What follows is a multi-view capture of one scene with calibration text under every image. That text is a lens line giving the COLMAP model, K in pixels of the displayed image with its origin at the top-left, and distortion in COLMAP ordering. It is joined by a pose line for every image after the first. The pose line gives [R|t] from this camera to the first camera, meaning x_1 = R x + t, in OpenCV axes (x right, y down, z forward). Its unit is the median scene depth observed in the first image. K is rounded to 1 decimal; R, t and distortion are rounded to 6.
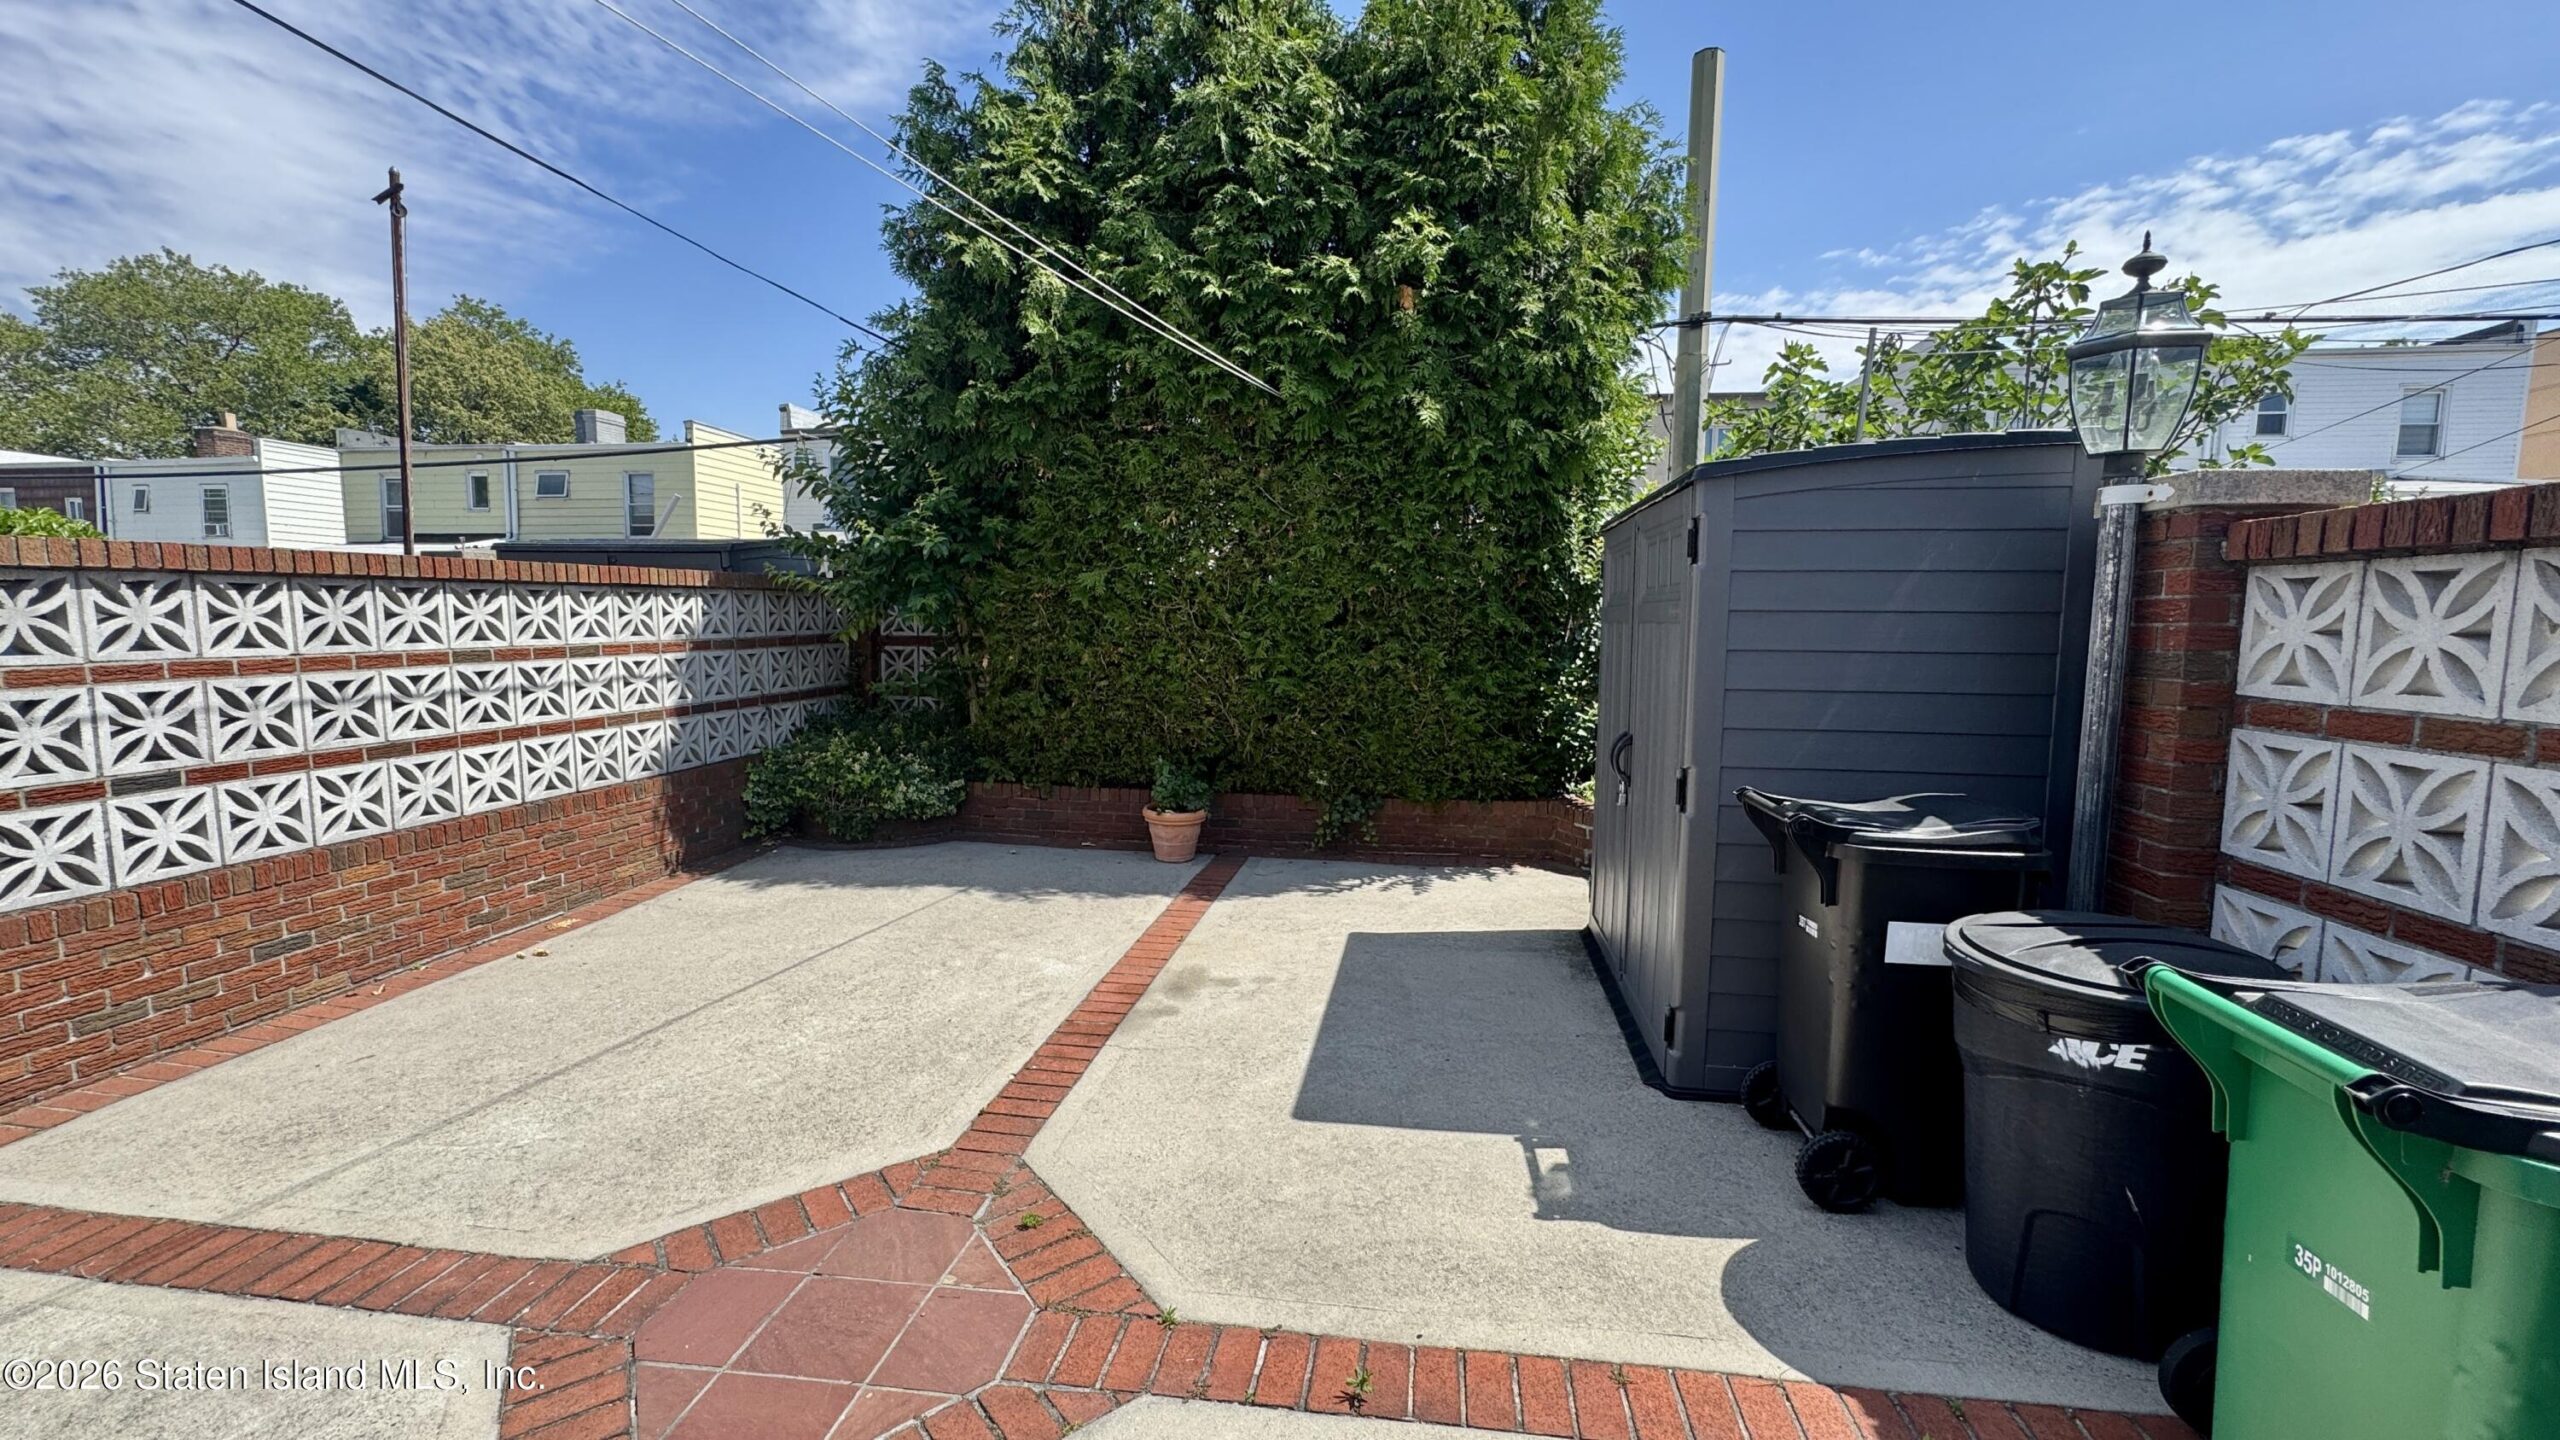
lens RADIAL K [[1038.7, 0, 1285.8], [0, 1038.7, 714.7], [0, 0, 1]] dist [-0.015815, -0.000289]
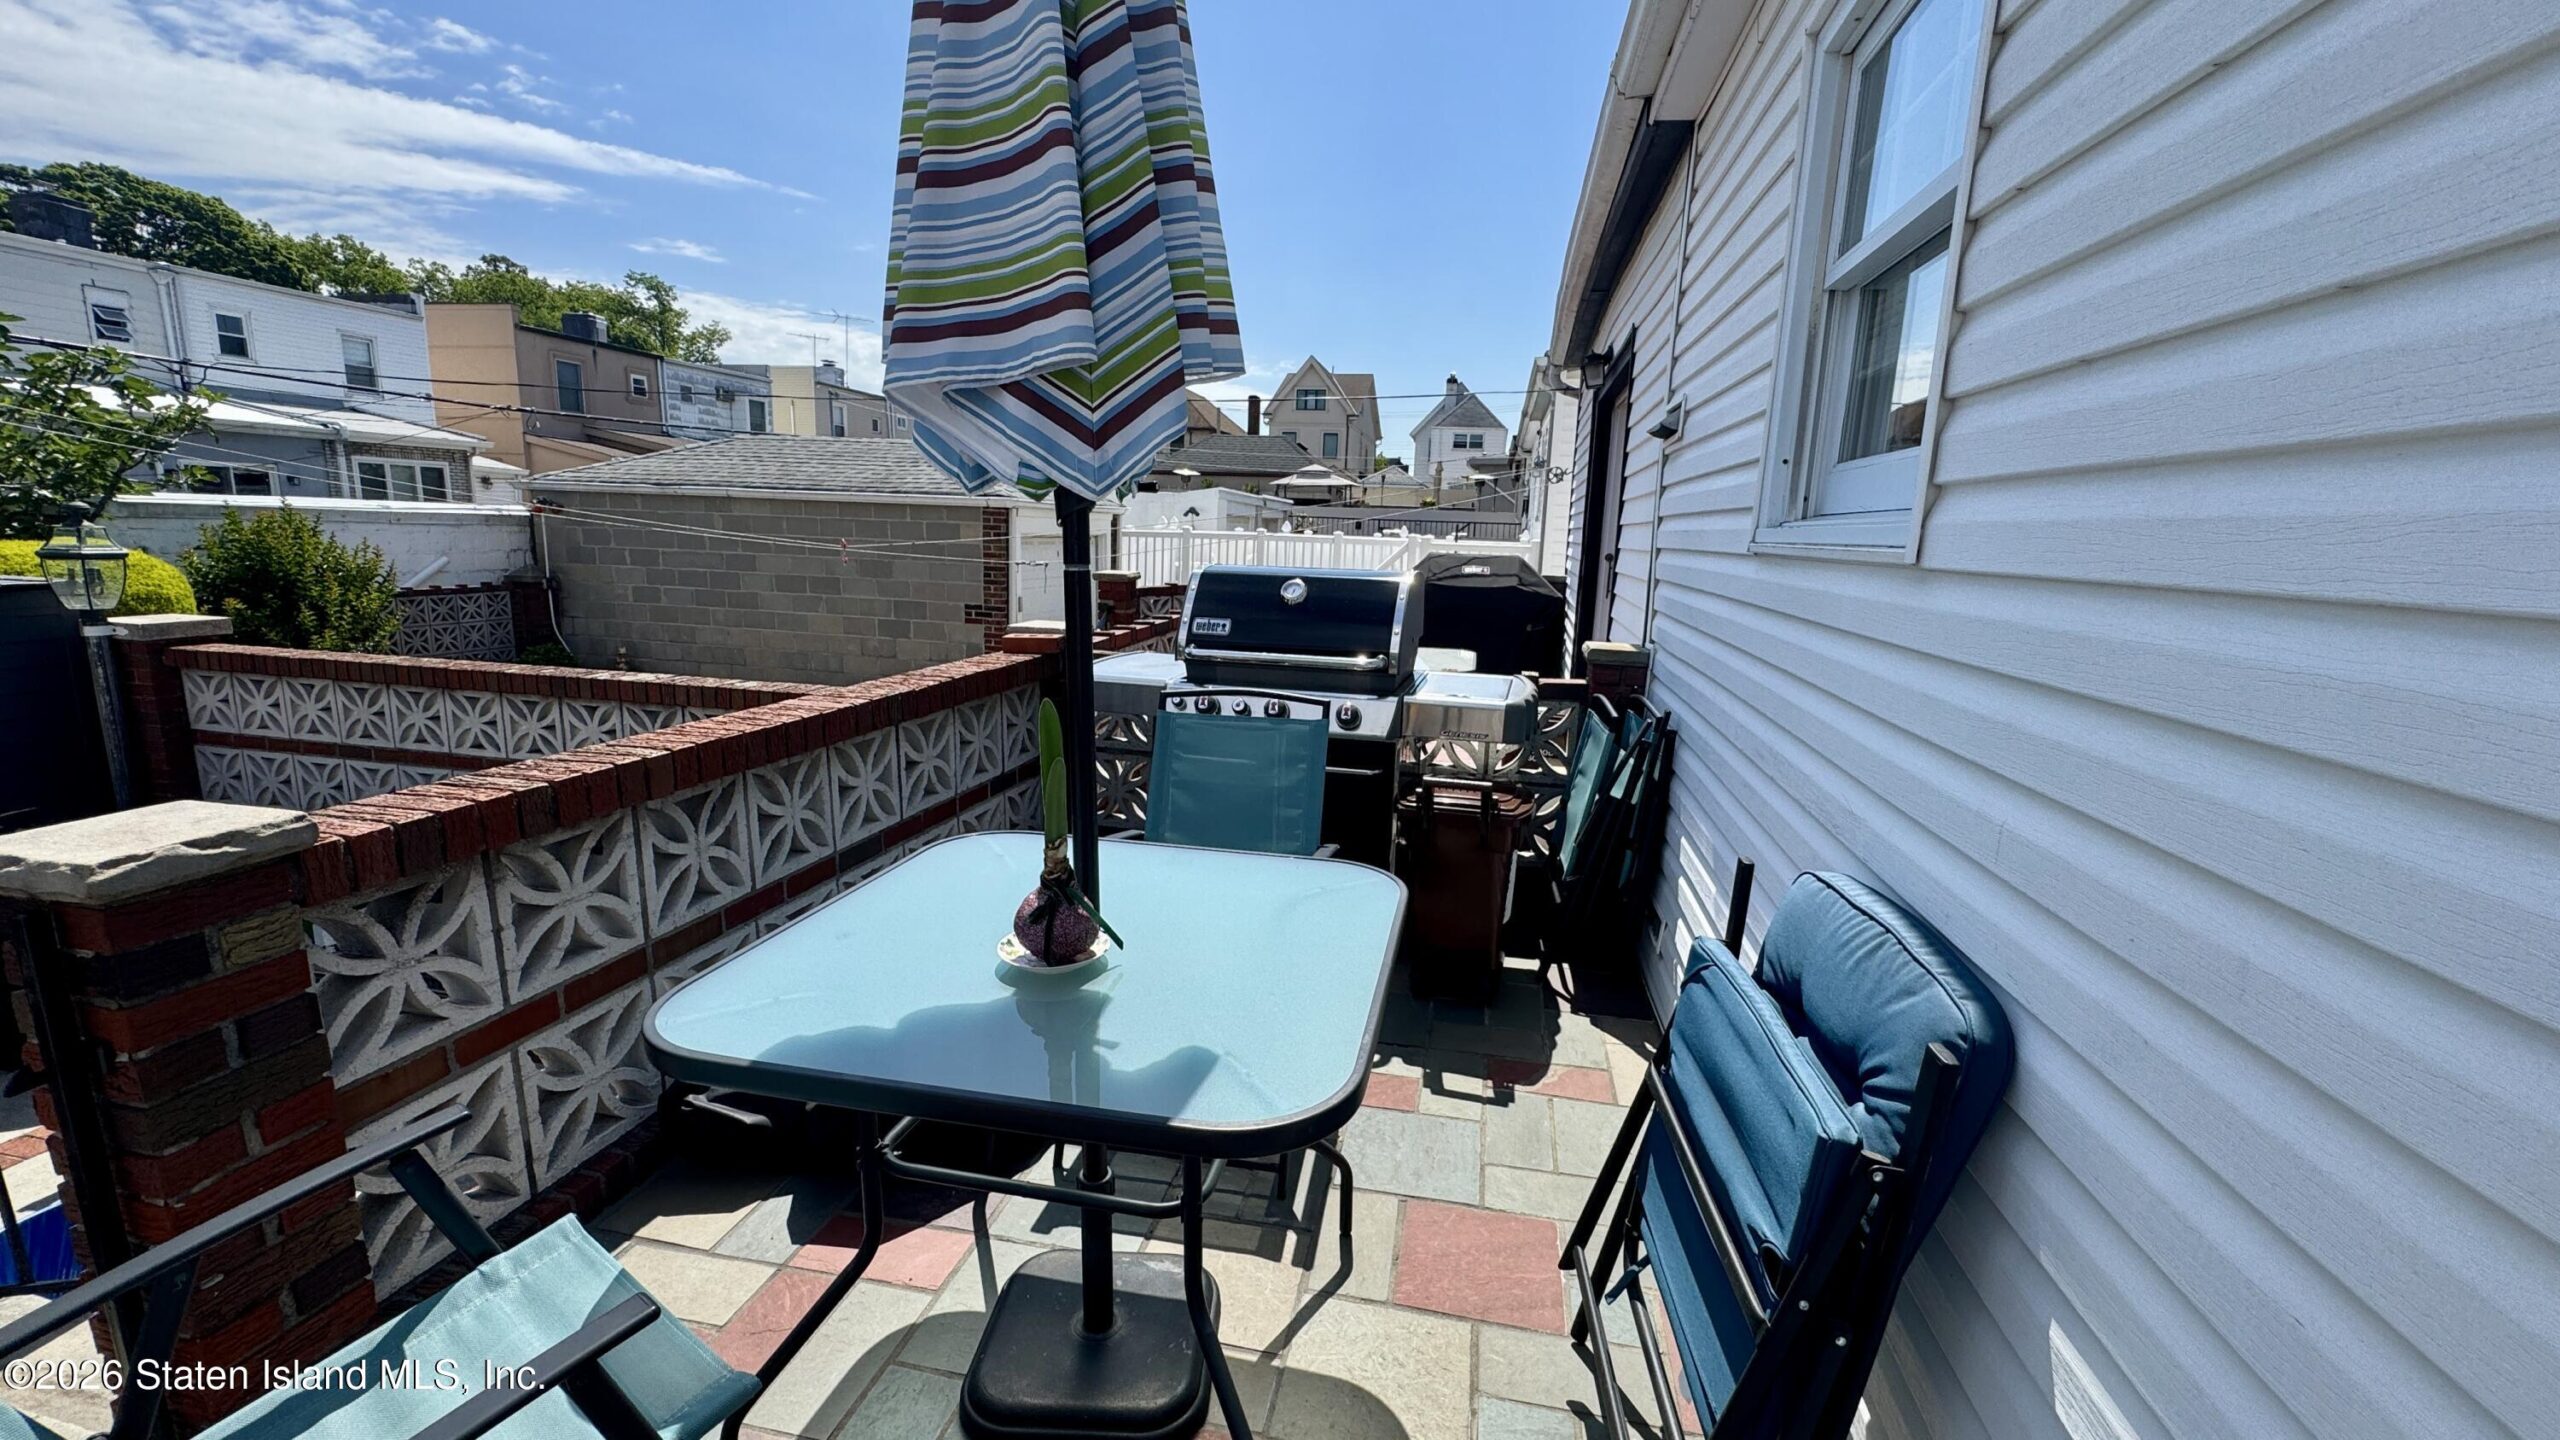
lens RADIAL K [[1038.7, 0, 1285.4], [0, 1038.7, 726.5], [0, 0, 1]] dist [-0.015815, -0.000289]
pose [[0.044232, -0.197062, 0.979393, -1.010529], [0.074240, 0.978290, 0.193488, -0.270577], [-0.996259, 0.064152, 0.057901, -1.355788]]
